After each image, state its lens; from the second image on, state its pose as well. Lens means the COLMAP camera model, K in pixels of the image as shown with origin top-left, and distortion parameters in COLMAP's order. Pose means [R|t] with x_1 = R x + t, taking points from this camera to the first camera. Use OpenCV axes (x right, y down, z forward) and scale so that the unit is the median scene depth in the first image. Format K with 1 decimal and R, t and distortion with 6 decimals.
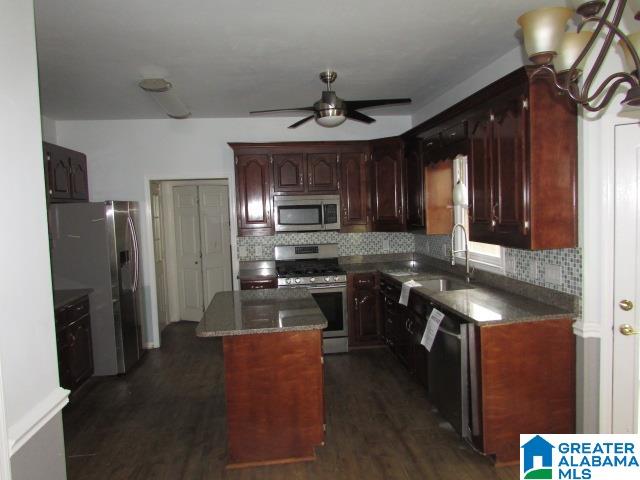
lens RADIAL K [[450.4, 0, 324.4], [0, 450.4, 237.6], [0, 0, 1]] dist [-0.064688, 0.039031]
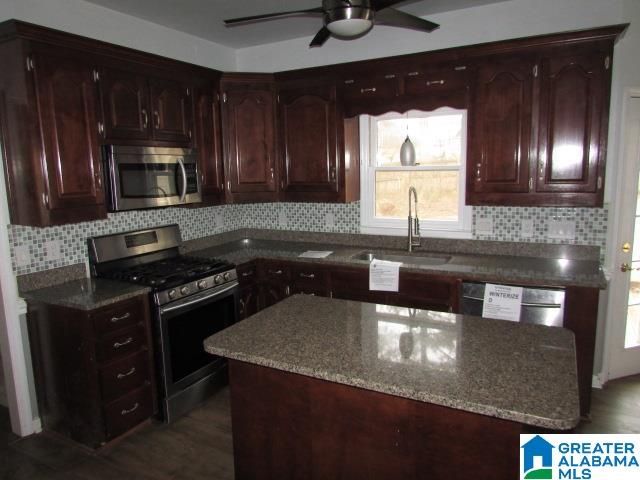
lens RADIAL K [[450.4, 0, 324.4], [0, 450.4, 237.6], [0, 0, 1]] dist [-0.064688, 0.039031]
pose [[0.587070, -0.103275, 0.802922, -0.471004], [0.054713, 0.994623, 0.087928, -0.017469], [-0.807685, -0.007689, 0.589564, 0.563858]]
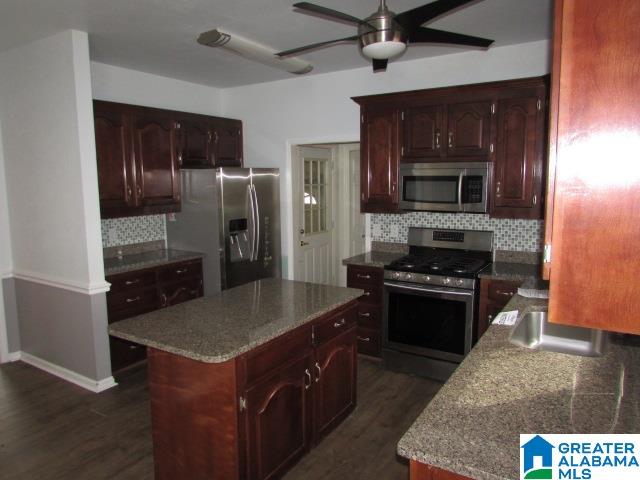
lens RADIAL K [[450.4, 0, 324.4], [0, 450.4, 237.6], [0, 0, 1]] dist [-0.064688, 0.039031]
pose [[0.778396, 0.106782, -0.618625, 0.324833], [-0.065407, 0.993859, 0.089253, -0.029300], [0.624356, -0.029012, 0.780601, 0.369882]]
